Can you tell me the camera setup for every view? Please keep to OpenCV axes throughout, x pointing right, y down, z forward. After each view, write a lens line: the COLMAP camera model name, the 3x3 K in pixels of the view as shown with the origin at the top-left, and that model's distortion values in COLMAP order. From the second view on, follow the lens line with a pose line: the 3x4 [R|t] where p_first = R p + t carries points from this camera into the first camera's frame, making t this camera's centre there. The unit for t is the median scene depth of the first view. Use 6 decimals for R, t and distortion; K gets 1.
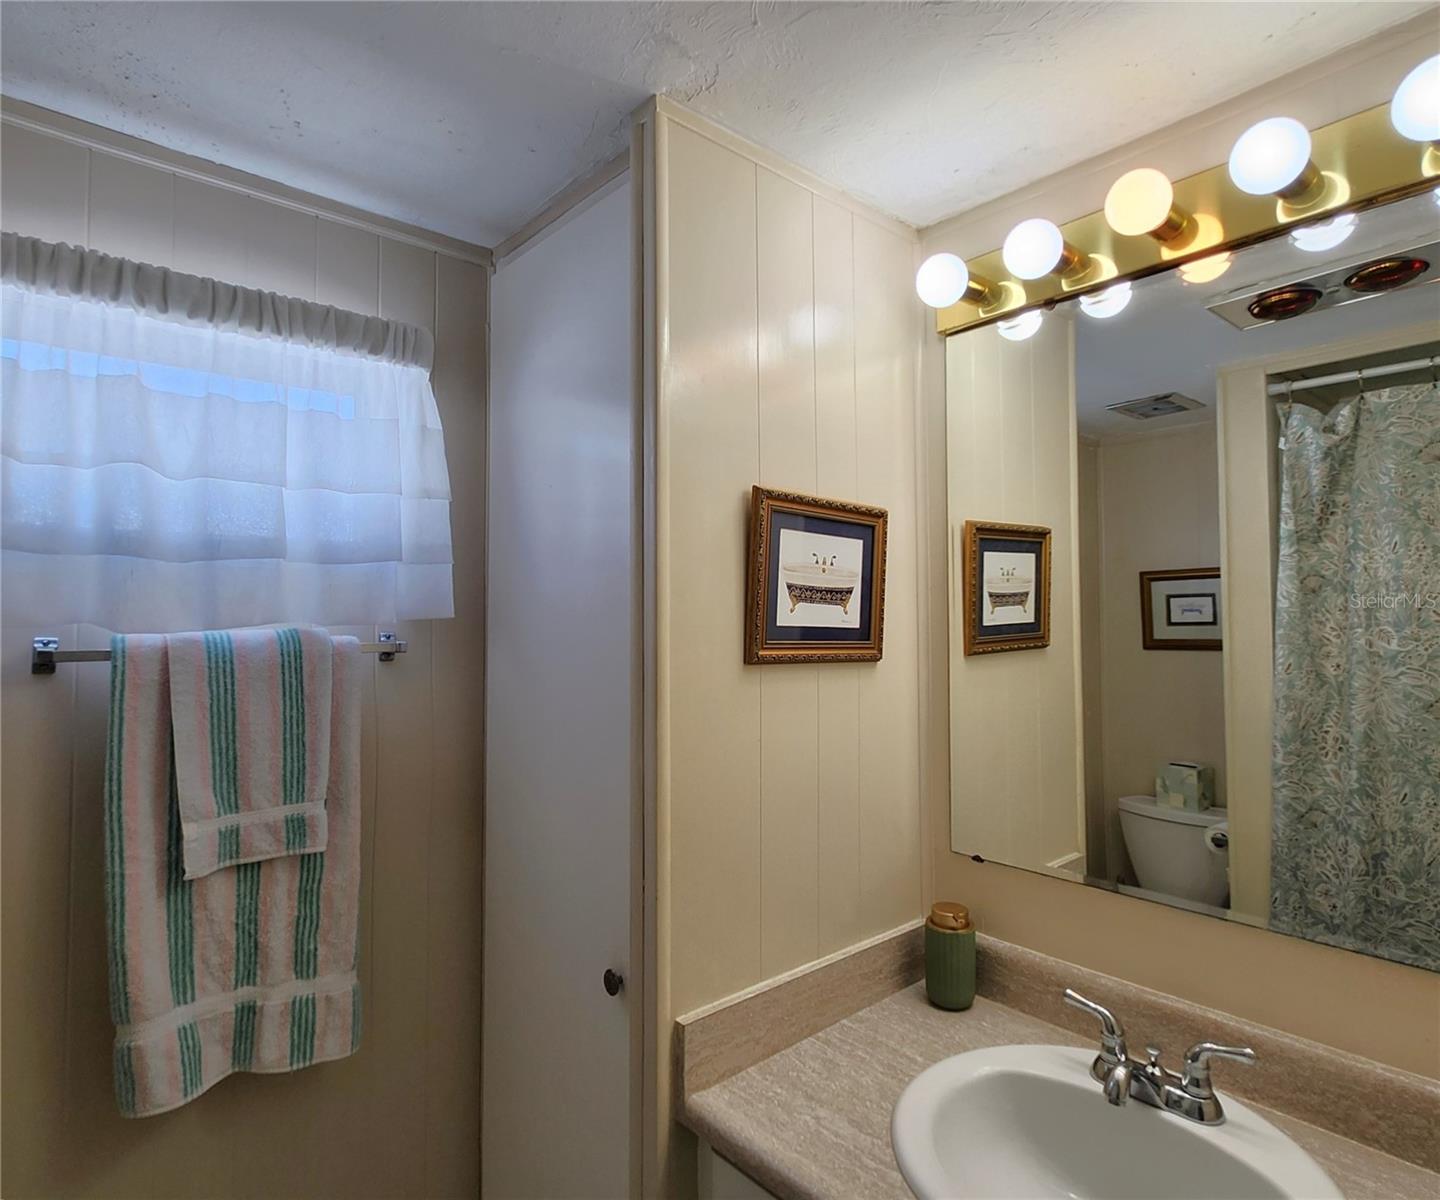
lens RADIAL K [[817.9, 0, 720.0], [0, 817.9, 600.0], [0, 0, 1]] dist [0.002253, -0.002353]
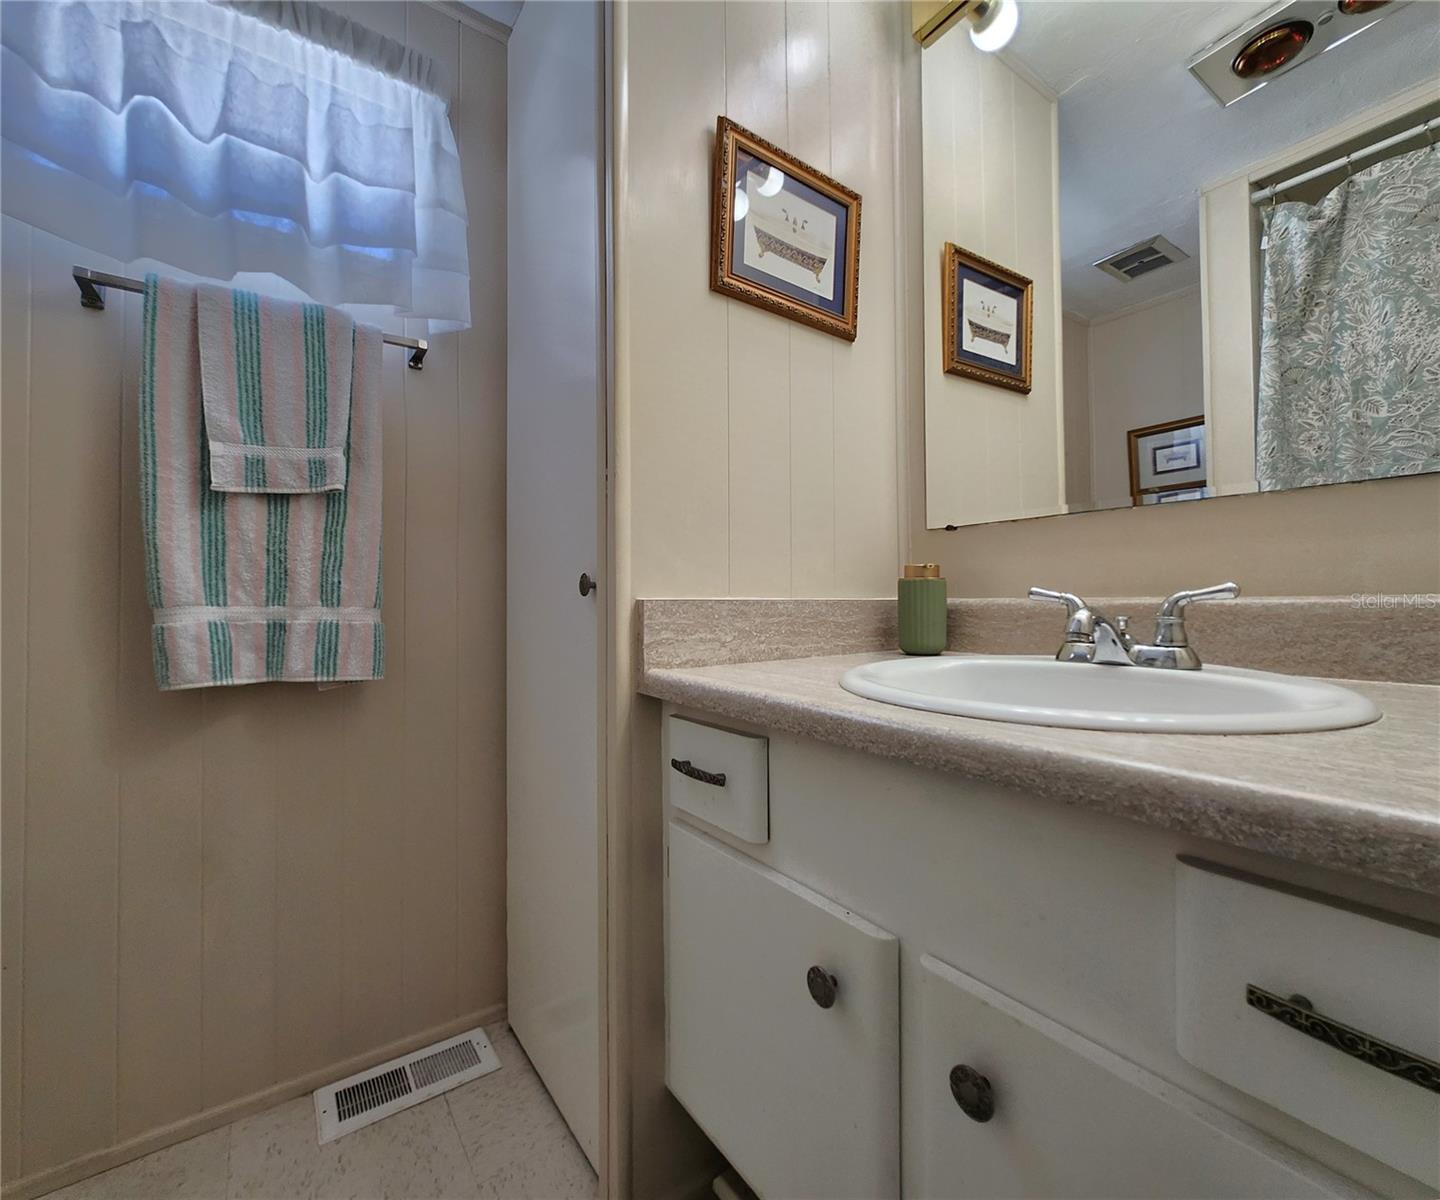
lens RADIAL K [[633.0, 0, 720.0], [0, 633.0, 600.0], [0, 0, 1]] dist [-0.001564, 0.000583]
pose [[0.994515, -0.006860, -0.104369, 0.119913], [0.008328, 0.999872, 0.013640, 0.449073], [0.104262, -0.014434, 0.994445, 0.190011]]
